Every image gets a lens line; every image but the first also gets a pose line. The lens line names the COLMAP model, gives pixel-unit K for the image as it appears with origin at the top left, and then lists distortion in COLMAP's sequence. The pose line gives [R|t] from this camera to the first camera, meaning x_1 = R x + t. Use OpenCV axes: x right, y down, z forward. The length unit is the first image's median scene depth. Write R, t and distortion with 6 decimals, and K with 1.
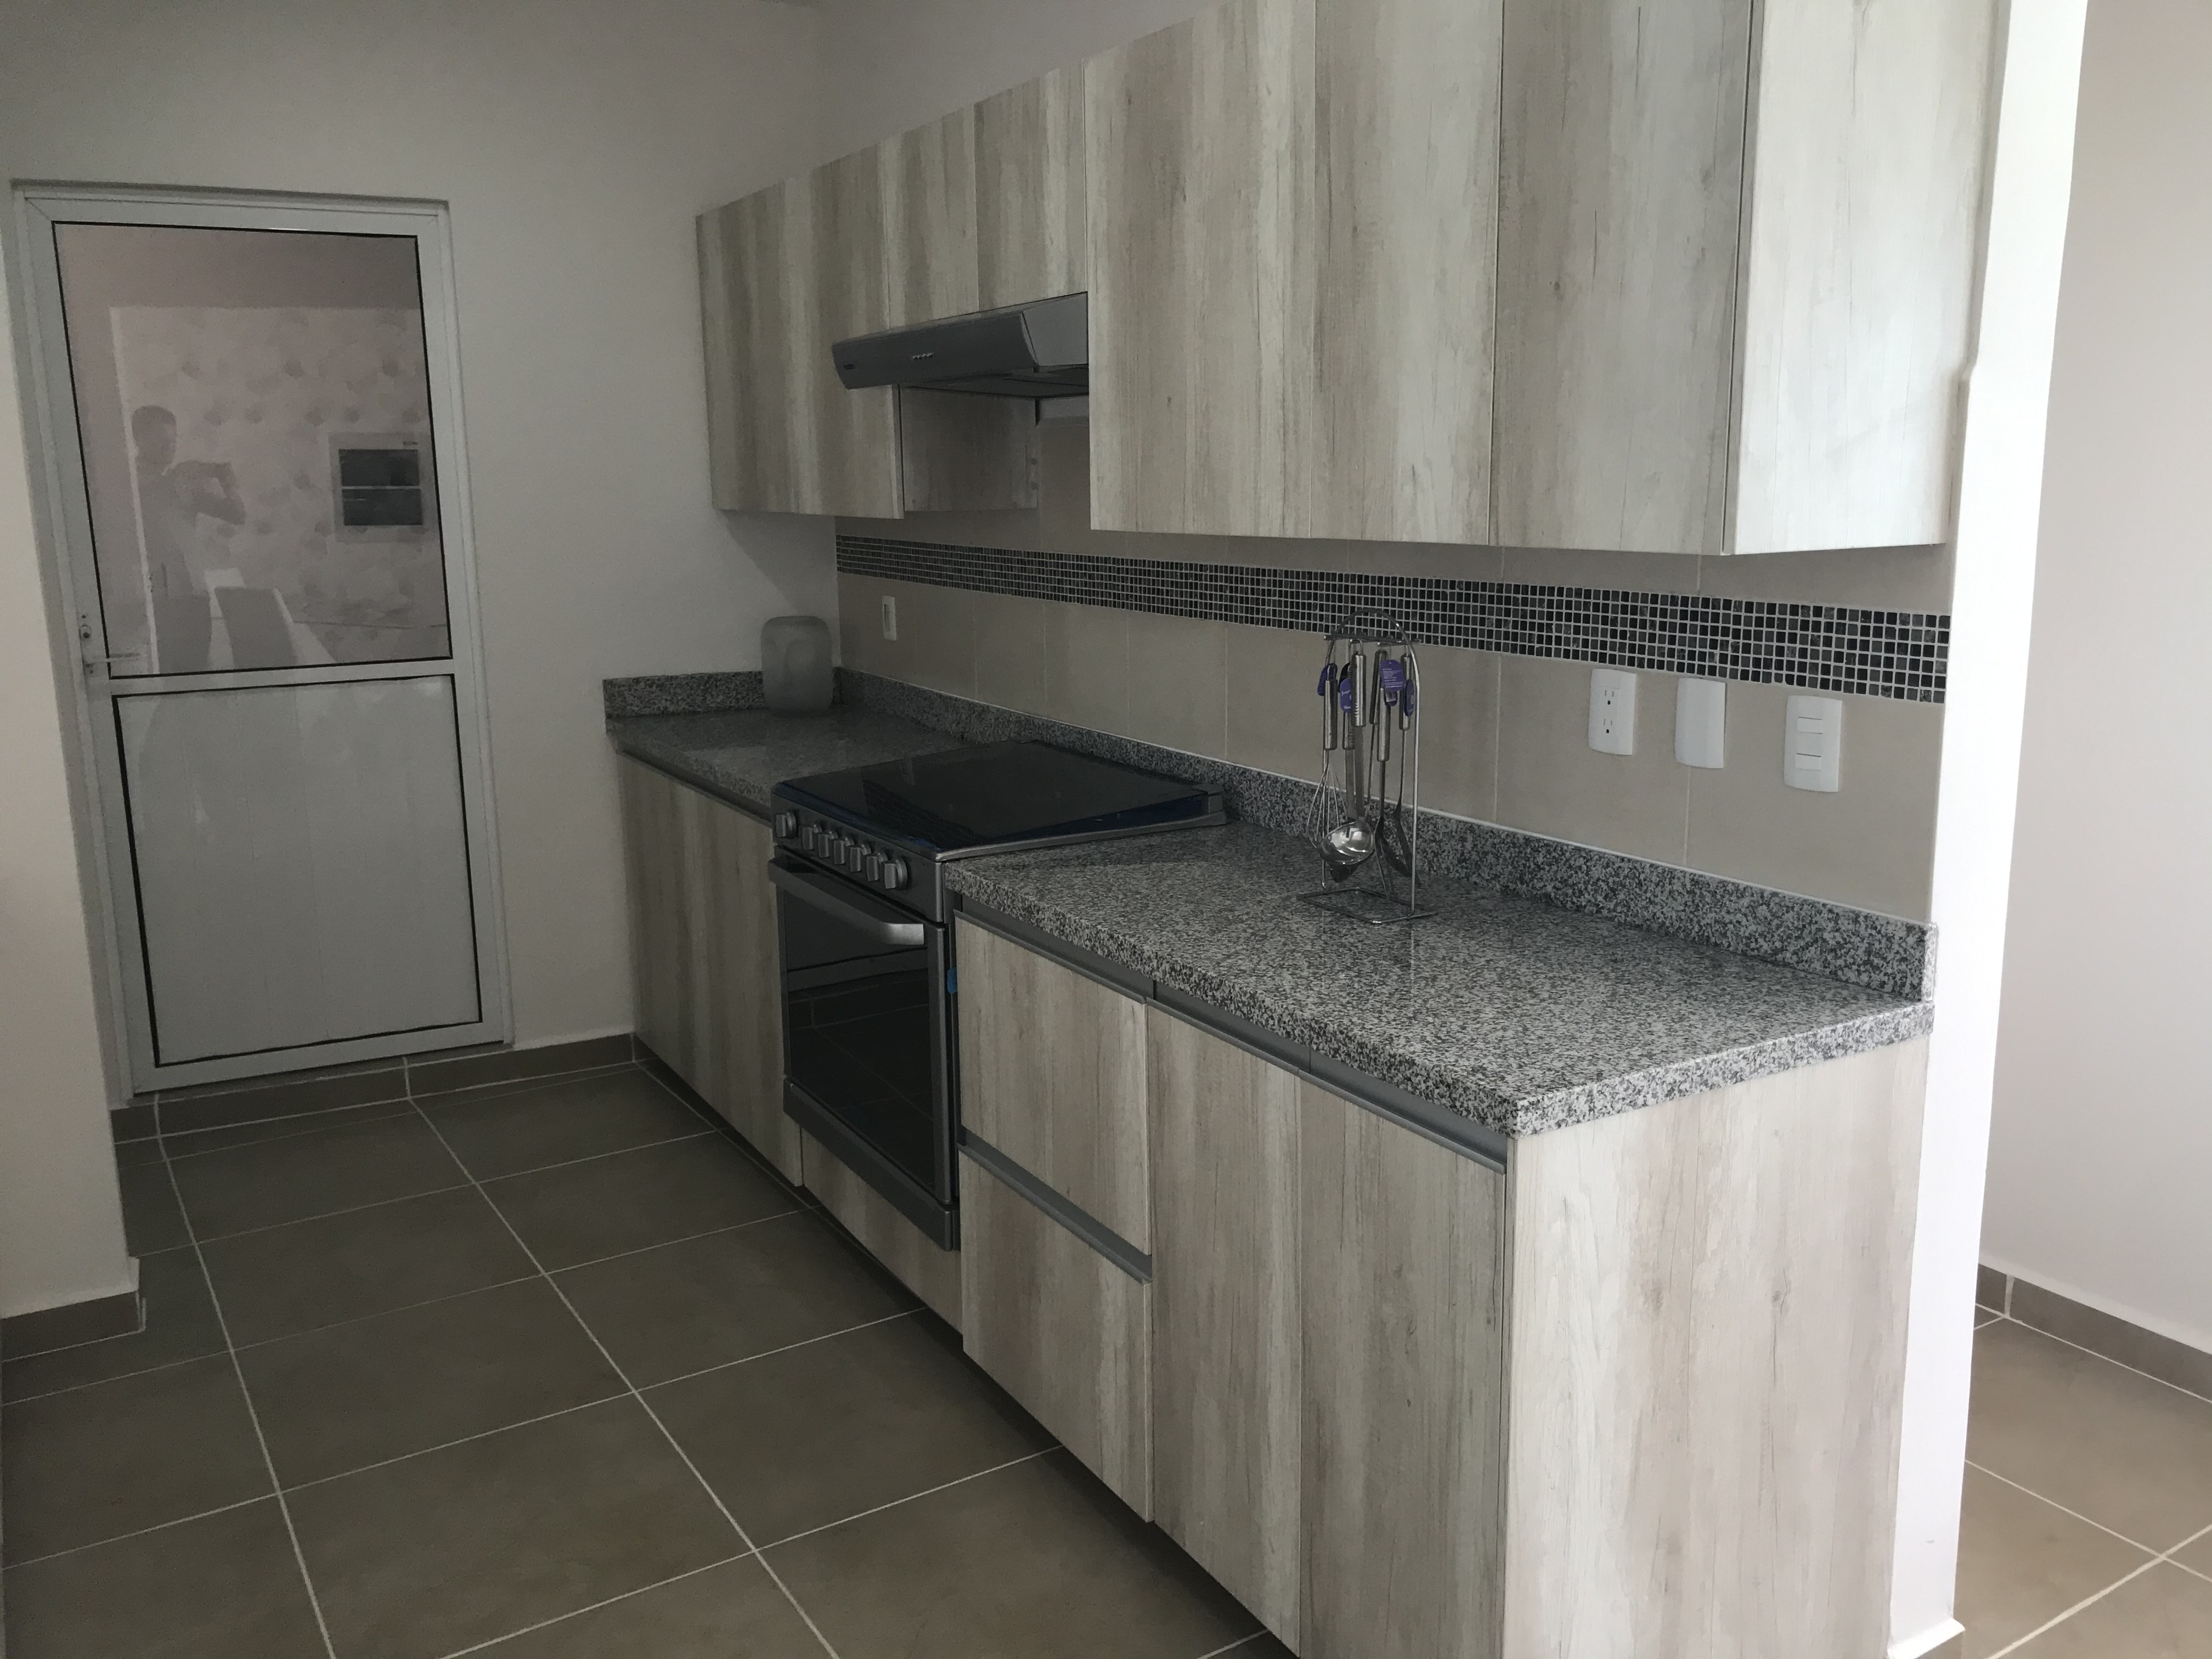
lens RADIAL K [[1847.8, 0, 1106.0], [0, 1847.8, 829.5], [0, 0, 1]] dist [0.012072, -0.004031]
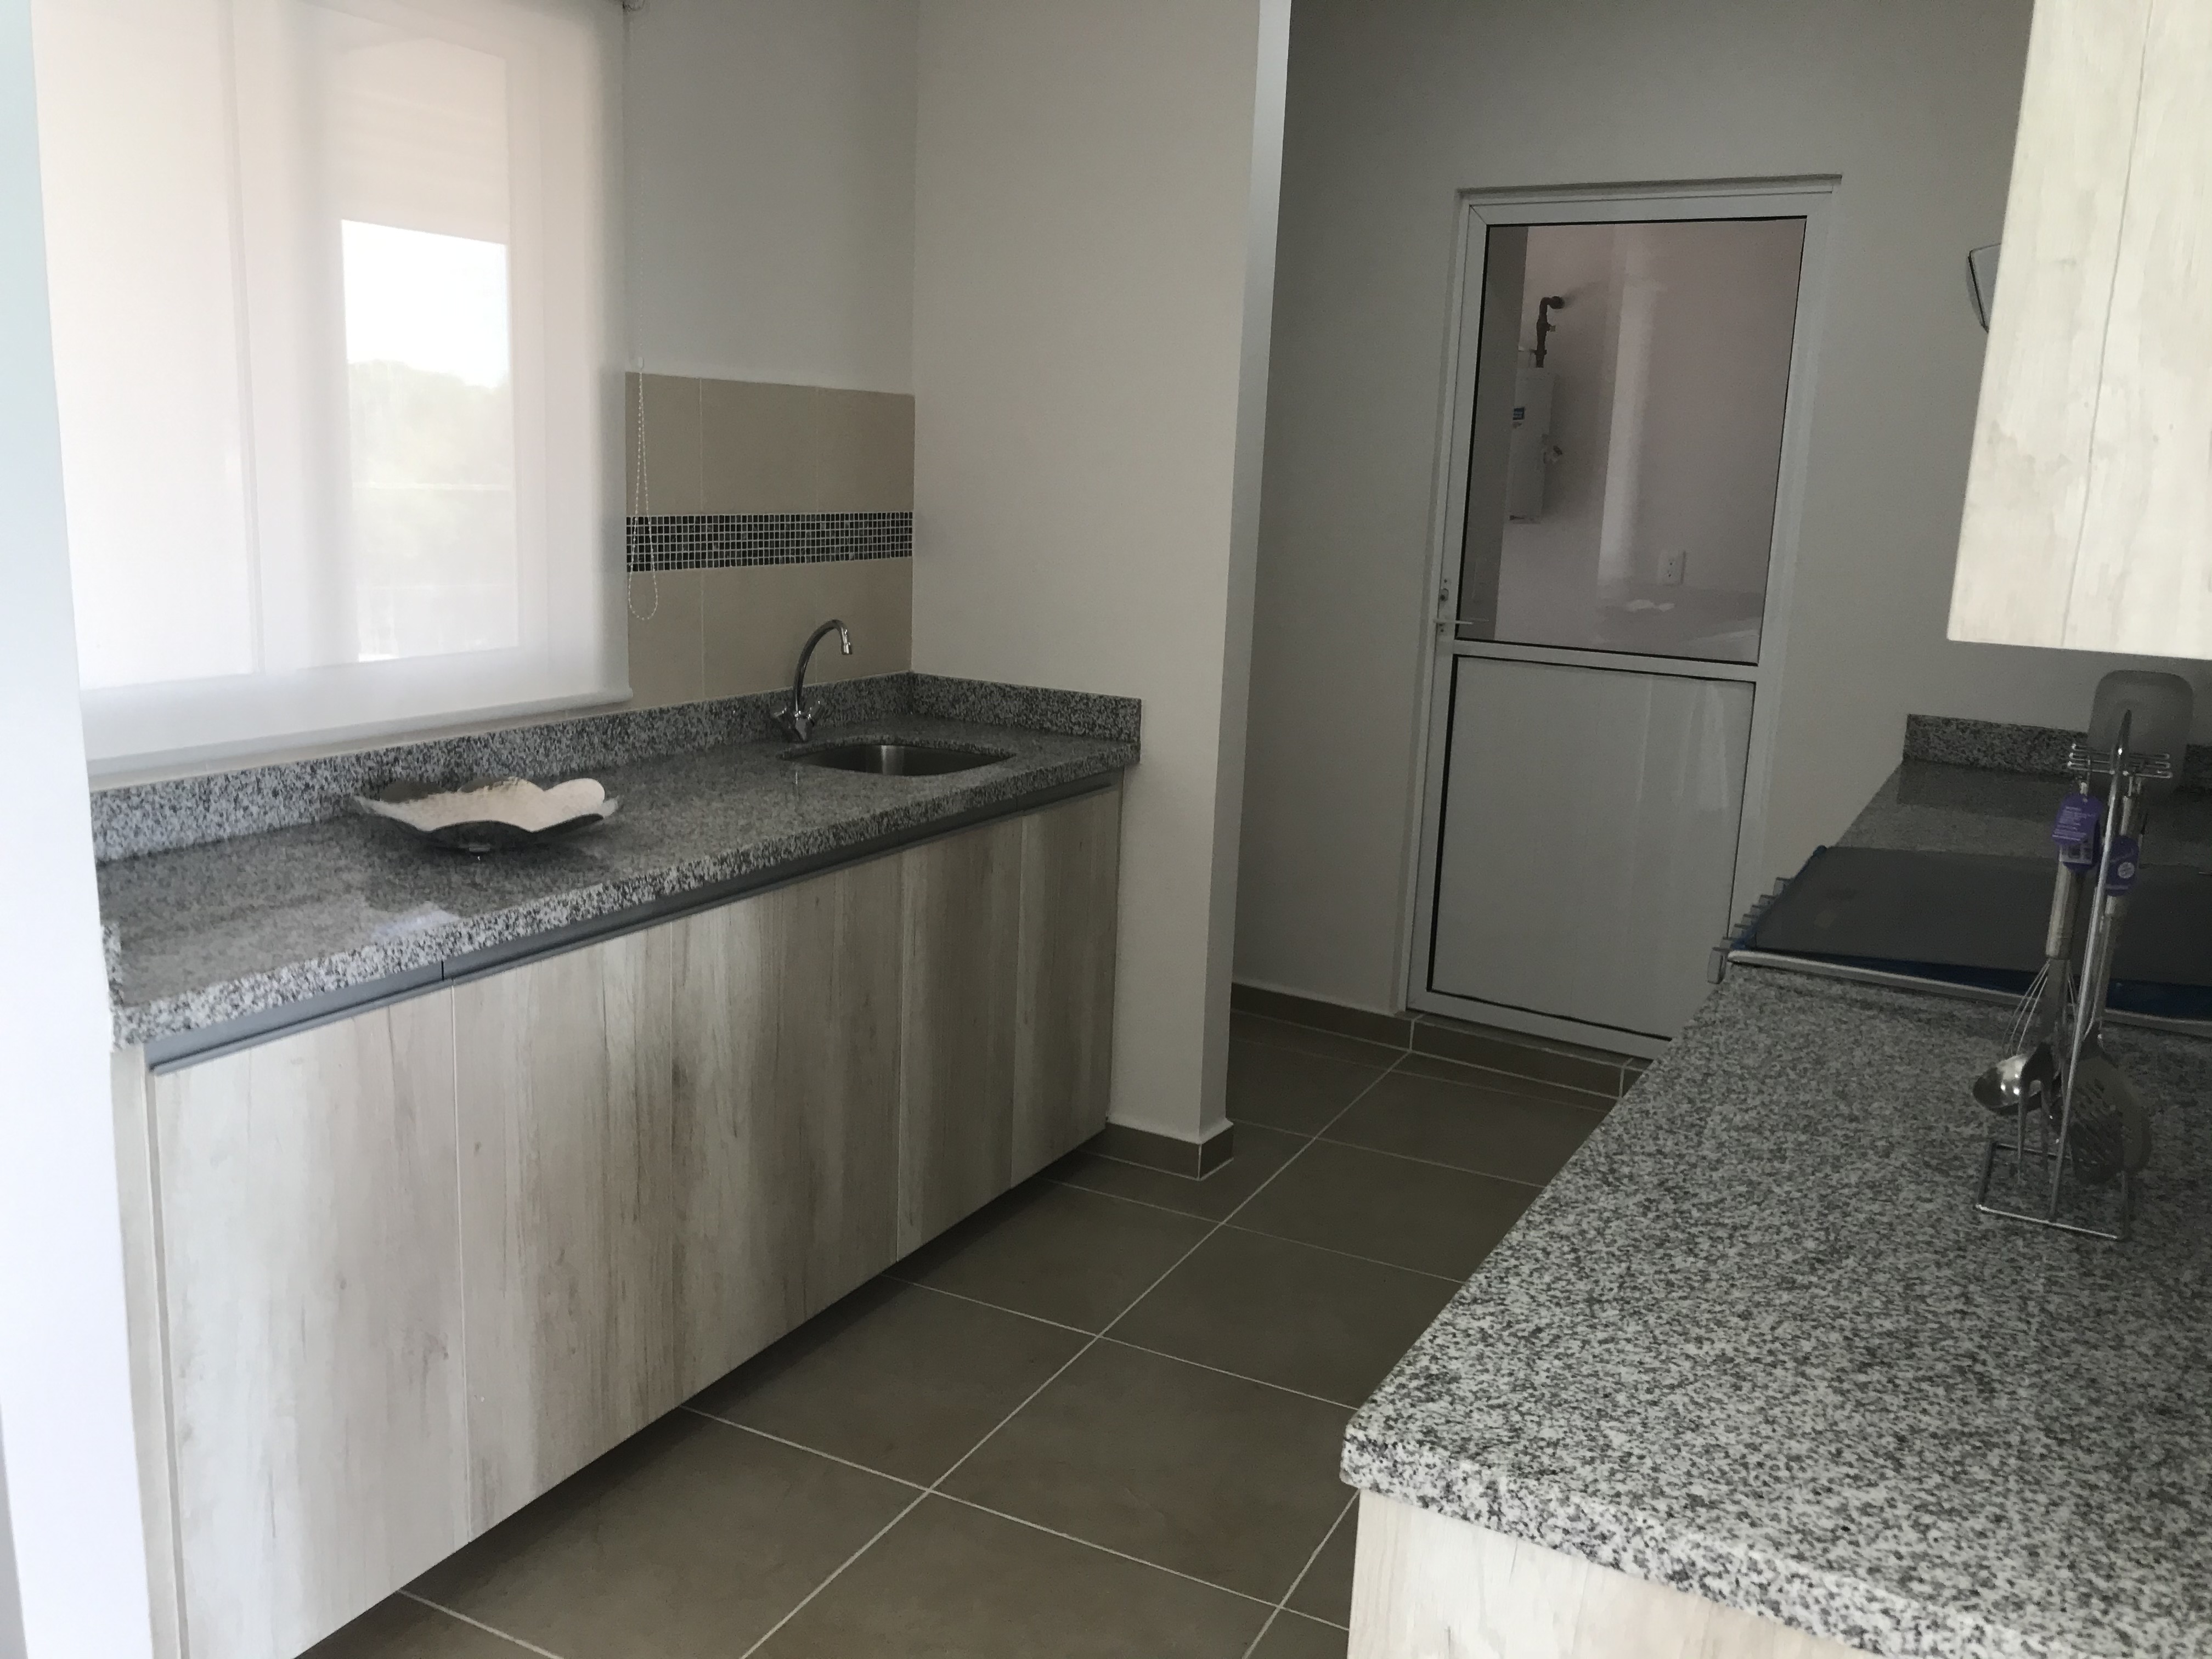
lens RADIAL K [[1847.8, 0, 1106.0], [0, 1847.8, 829.5], [0, 0, 1]] dist [0.012072, -0.004031]
pose [[0.511043, 0.208196, -0.833960, 0.577107], [-0.213839, 0.970514, 0.111248, -0.094177], [0.832531, 0.121481, 0.540494, 0.470444]]
